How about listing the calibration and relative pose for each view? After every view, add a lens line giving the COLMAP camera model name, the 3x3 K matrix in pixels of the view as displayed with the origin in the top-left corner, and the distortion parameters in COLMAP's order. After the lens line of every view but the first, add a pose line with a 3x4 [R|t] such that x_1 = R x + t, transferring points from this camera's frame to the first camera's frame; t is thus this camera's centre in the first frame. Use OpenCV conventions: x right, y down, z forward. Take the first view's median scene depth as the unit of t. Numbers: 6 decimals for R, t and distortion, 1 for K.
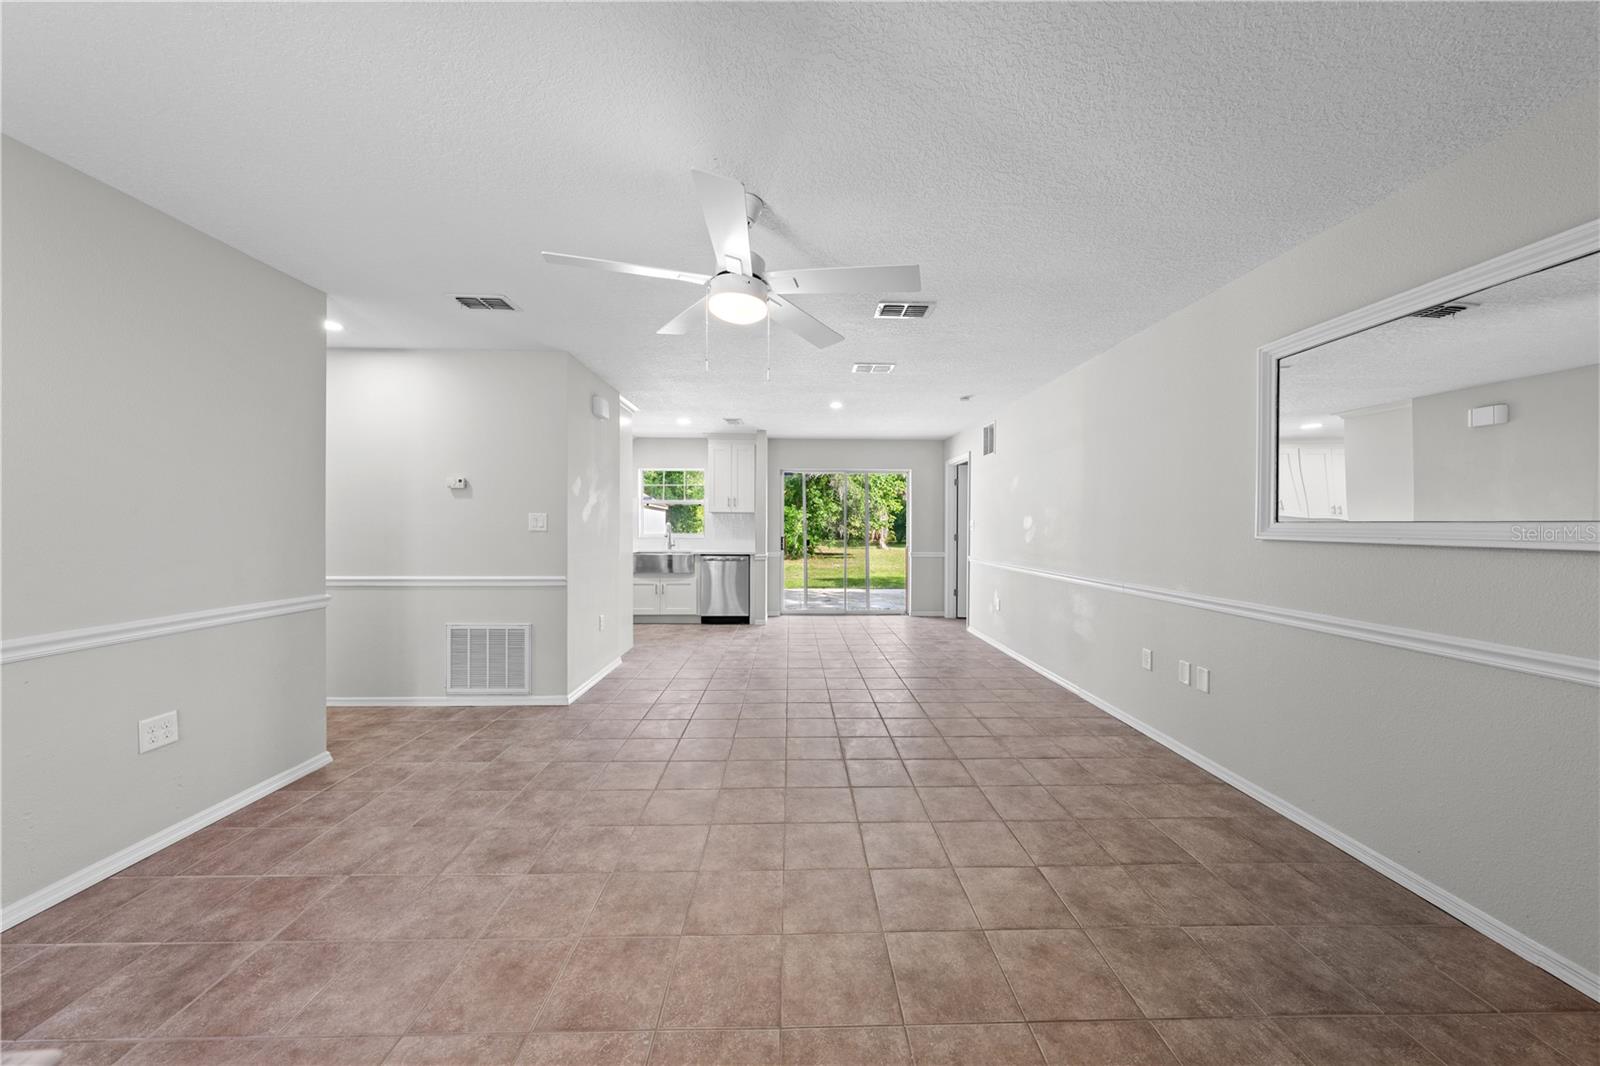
lens RADIAL K [[545.1, 0, 797.0], [0, 545.1, 533.1], [0, 0, 1]] dist [-0.003268, -0.000030]
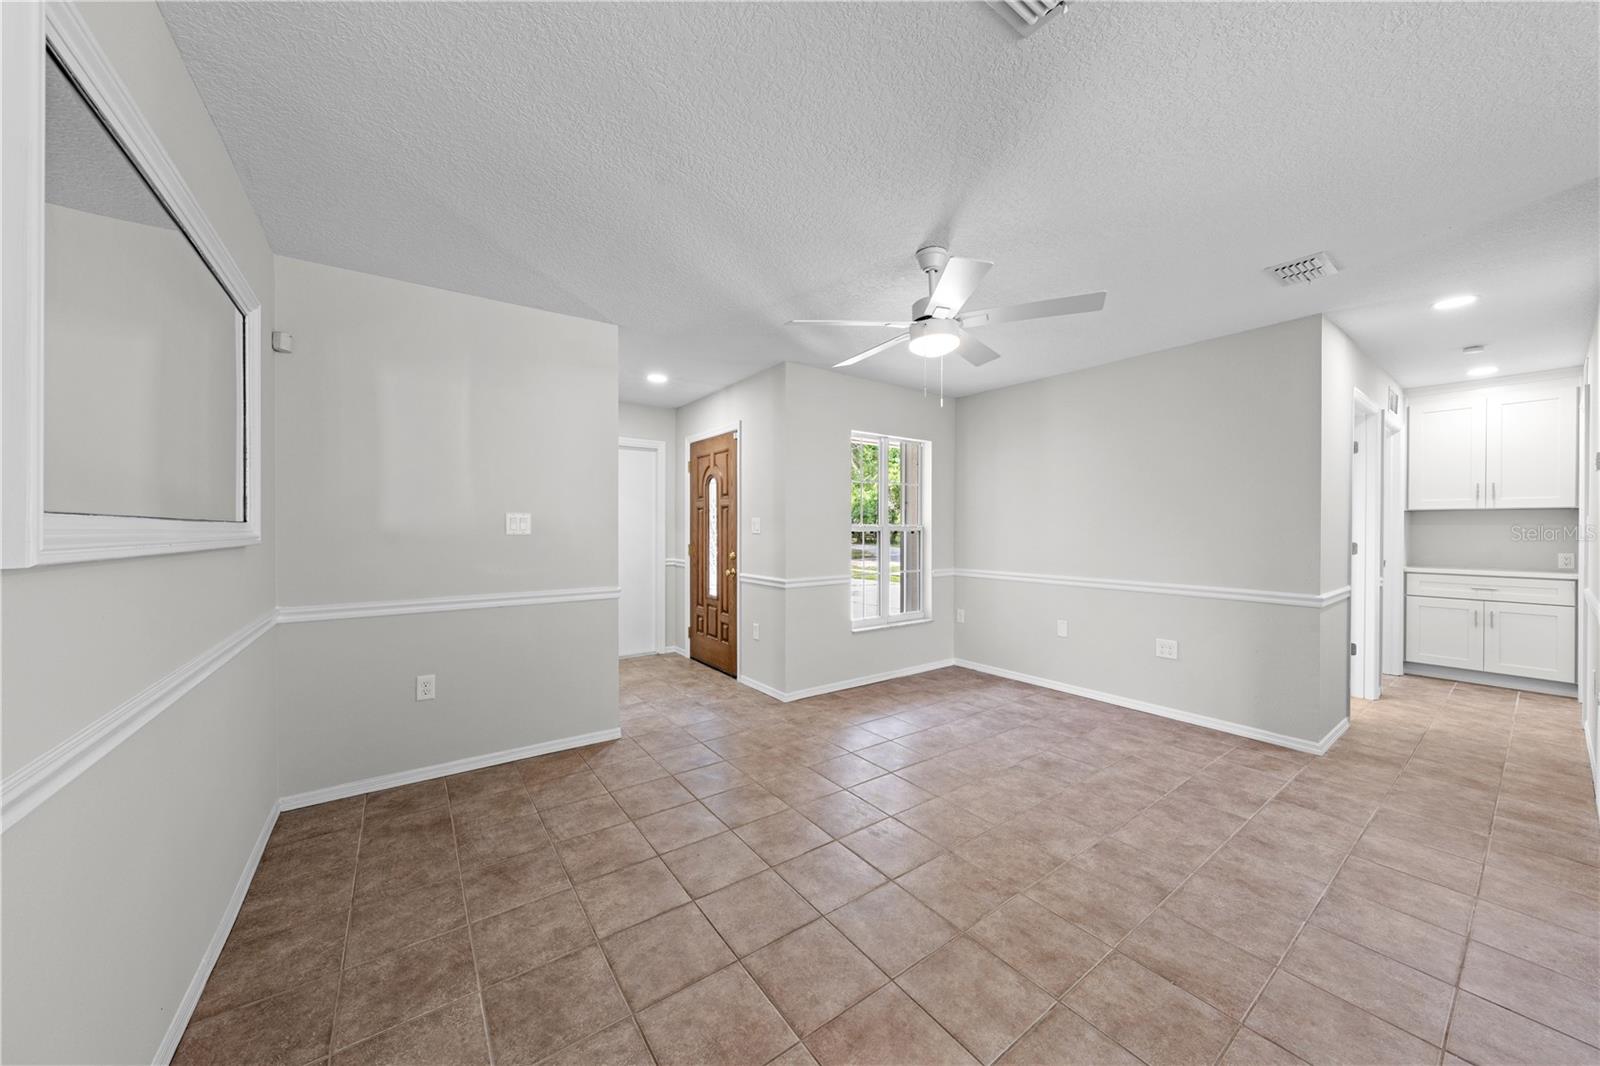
lens RADIAL K [[551.8, 0, 808.9], [0, 551.8, 528.8], [0, 0, 1]] dist [-0.003684, 0.001057]
pose [[-0.813367, -0.005213, -0.581727, 0.435973], [-0.012604, 0.999883, 0.008662, -0.011013], [0.581614, 0.014377, -0.813338, 0.981489]]
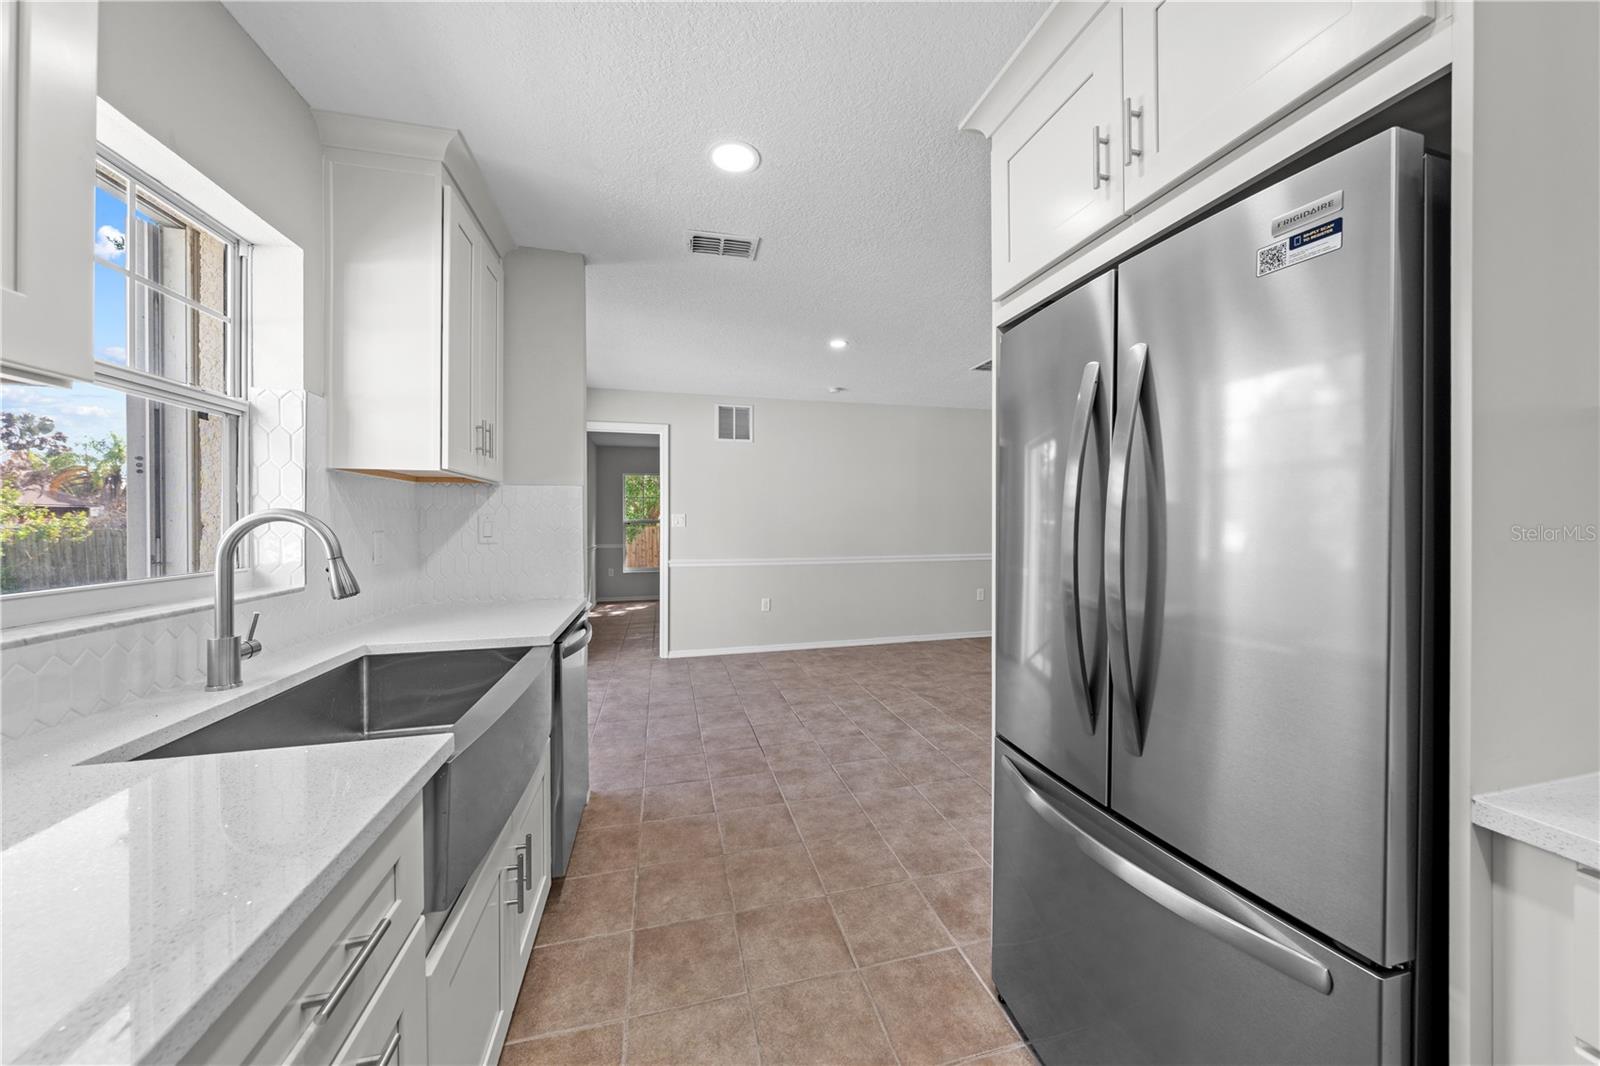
lens RADIAL K [[545.1, 0, 801.4], [0, 545.1, 518.1], [0, 0, 1]] dist [-0.003268, -0.000030]
pose [[-0.243720, 0.000954, 0.969845, -0.818648], [0.015537, 0.999875, 0.002921, -0.028752], [-0.969721, 0.015780, -0.243704, 1.729474]]
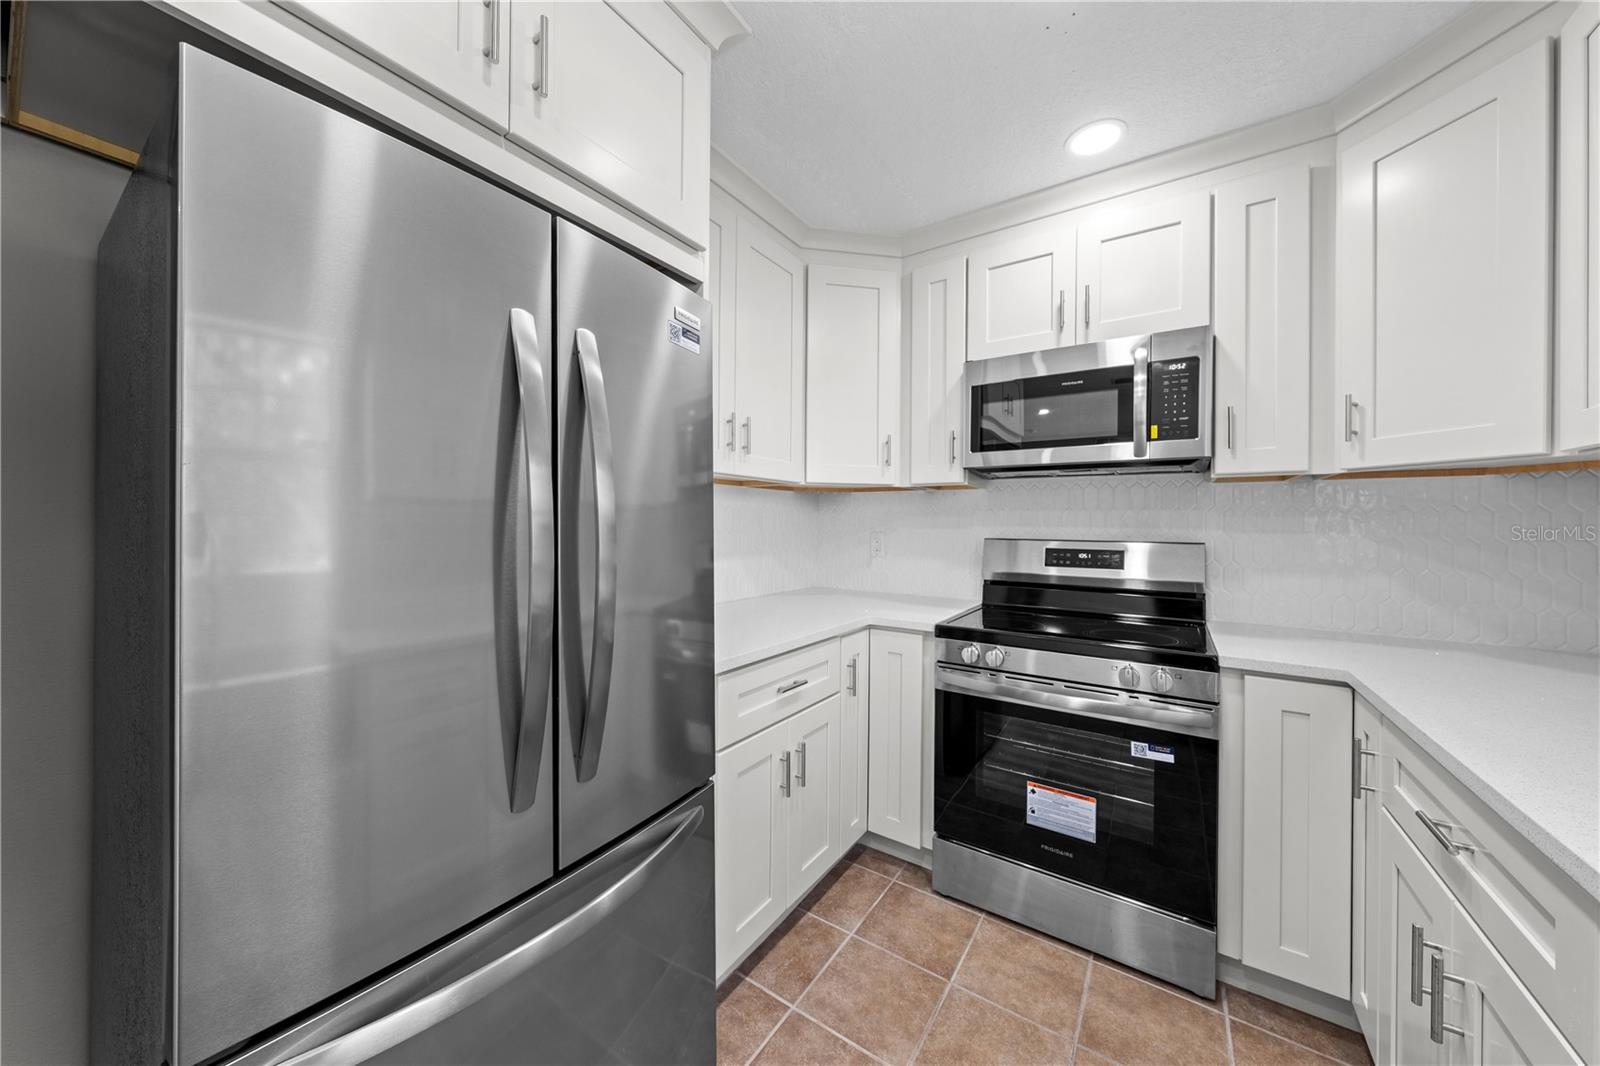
lens RADIAL K [[551.8, 0, 794.1], [0, 551.8, 523.7], [0, 0, 1]] dist [-0.003684, 0.001057]
pose [[-0.567292, -0.012952, -0.823415, -0.455943], [-0.024348, 0.999703, 0.001049, -0.026362], [0.823157, 0.020643, -0.567438, 1.721640]]
